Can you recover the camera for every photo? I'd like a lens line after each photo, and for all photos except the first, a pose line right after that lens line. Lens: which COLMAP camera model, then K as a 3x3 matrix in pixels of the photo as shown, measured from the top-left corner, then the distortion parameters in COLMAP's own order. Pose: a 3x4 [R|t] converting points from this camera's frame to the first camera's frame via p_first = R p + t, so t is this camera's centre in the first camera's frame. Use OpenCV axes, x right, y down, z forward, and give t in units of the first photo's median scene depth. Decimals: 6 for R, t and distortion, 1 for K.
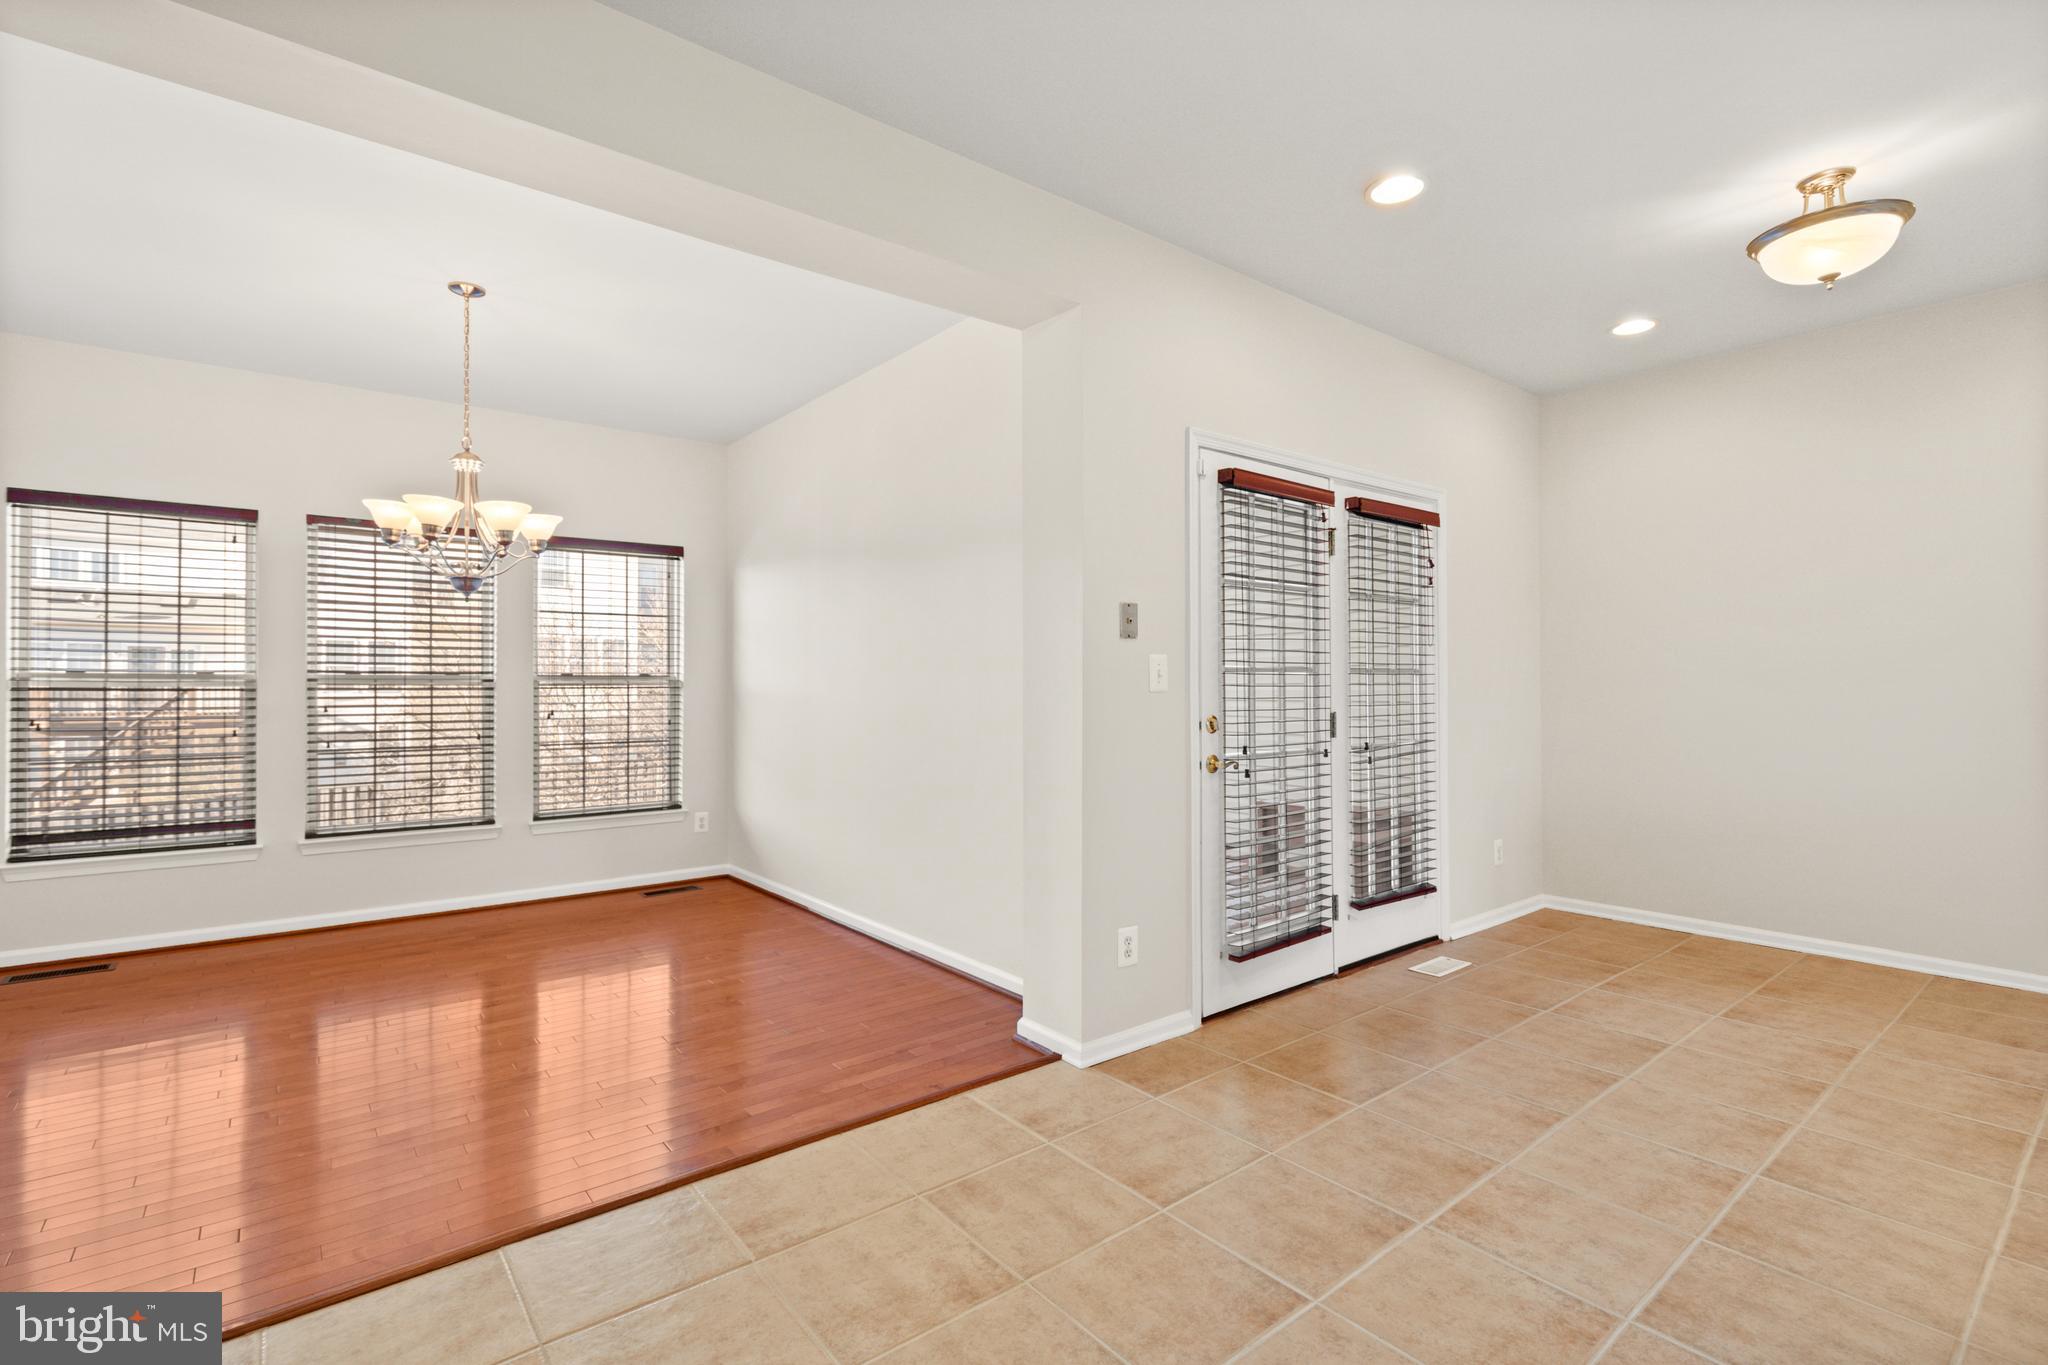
lens RADIAL K [[939.8, 0, 1024.7], [0, 939.8, 674.9], [0, 0, 1]] dist [0.001359, 0.000509]
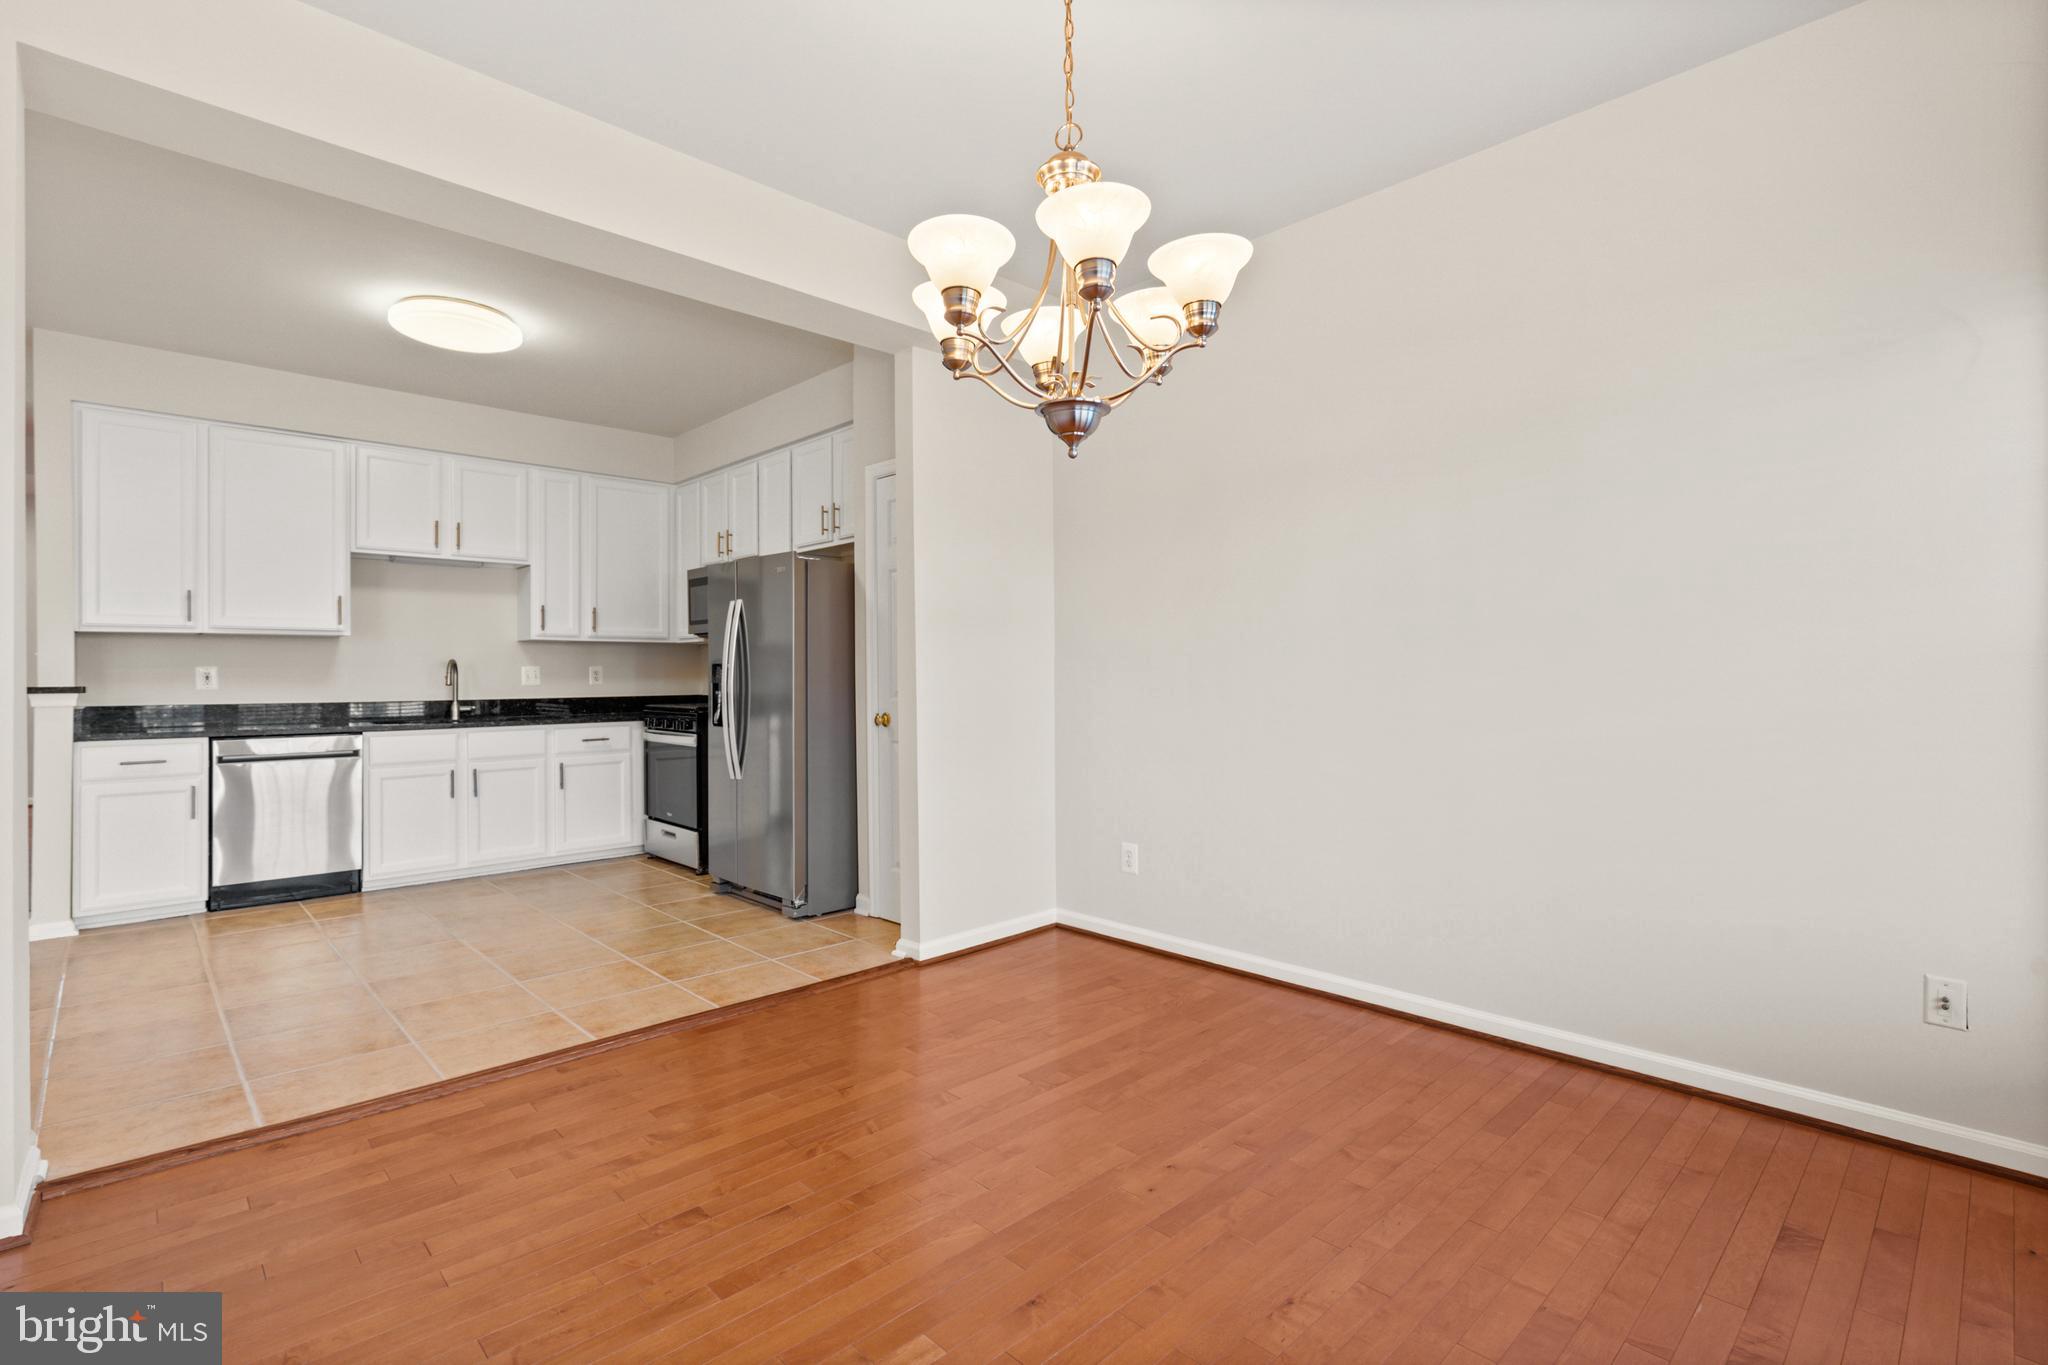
lens RADIAL K [[950.5, 0, 1020.9], [0, 950.5, 677.8], [0, 0, 1]] dist [0.000439, 0.000323]
pose [[-0.996074, 0.008958, -0.088071, -0.518399], [0.009651, 0.999926, -0.007438, 0.041988], [0.087998, -0.008259, -0.996086, 1.481383]]
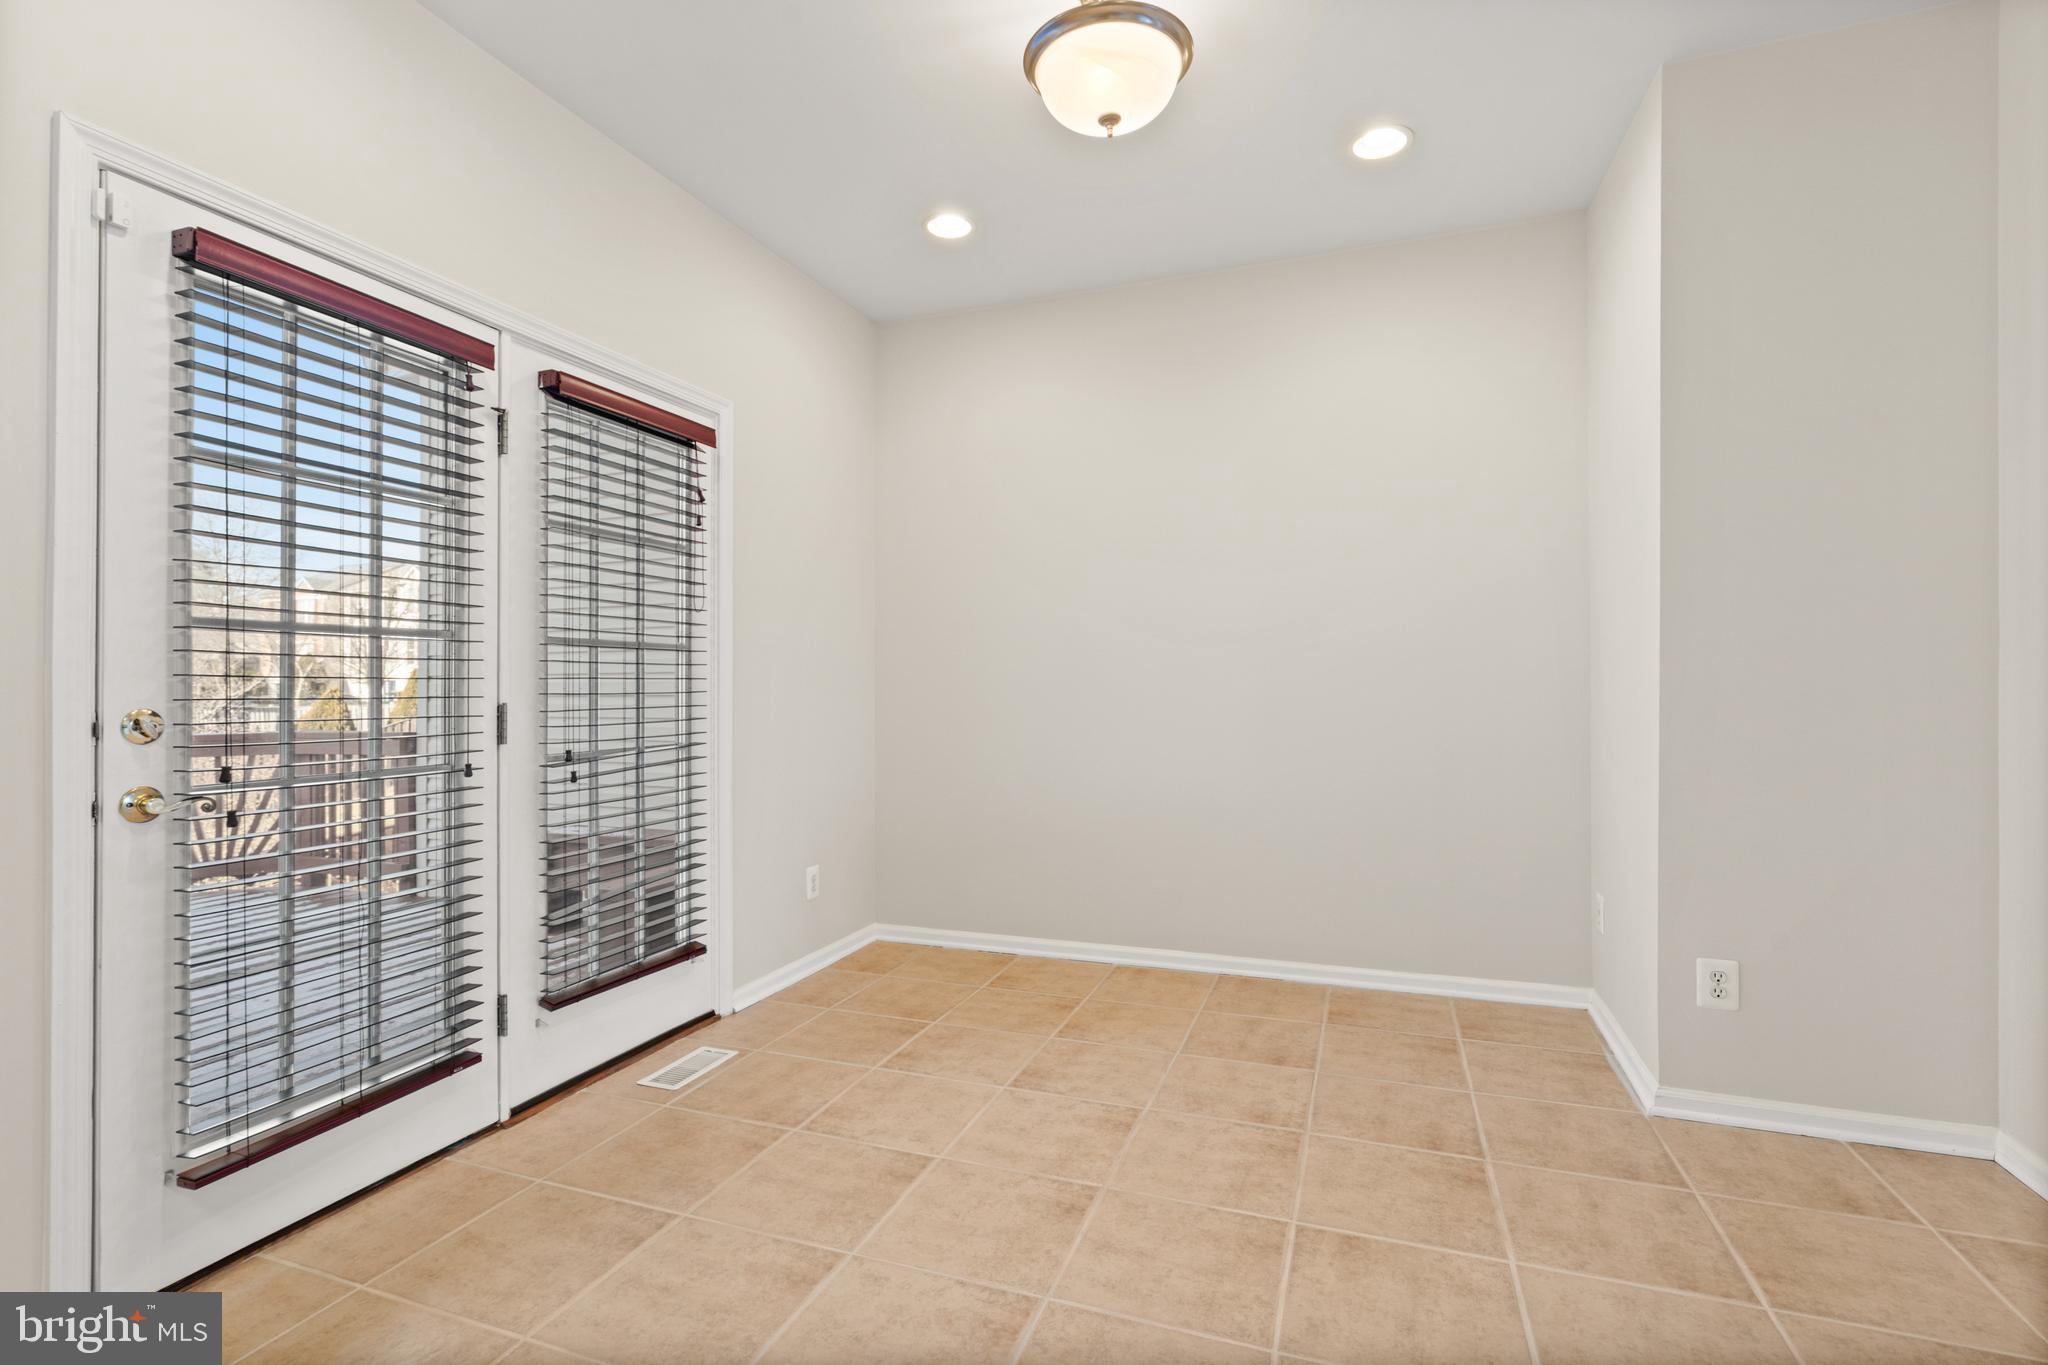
lens RADIAL K [[946.3, 0, 1023.1], [0, 946.3, 678.3], [0, 0, 1]] dist [-0.002184, 0.000476]
pose [[0.857192, 0.004271, 0.514979, 0.323258], [-0.004145, 0.999990, -0.001395, 0.024287], [-0.514980, -0.000939, 0.857201, 0.302172]]
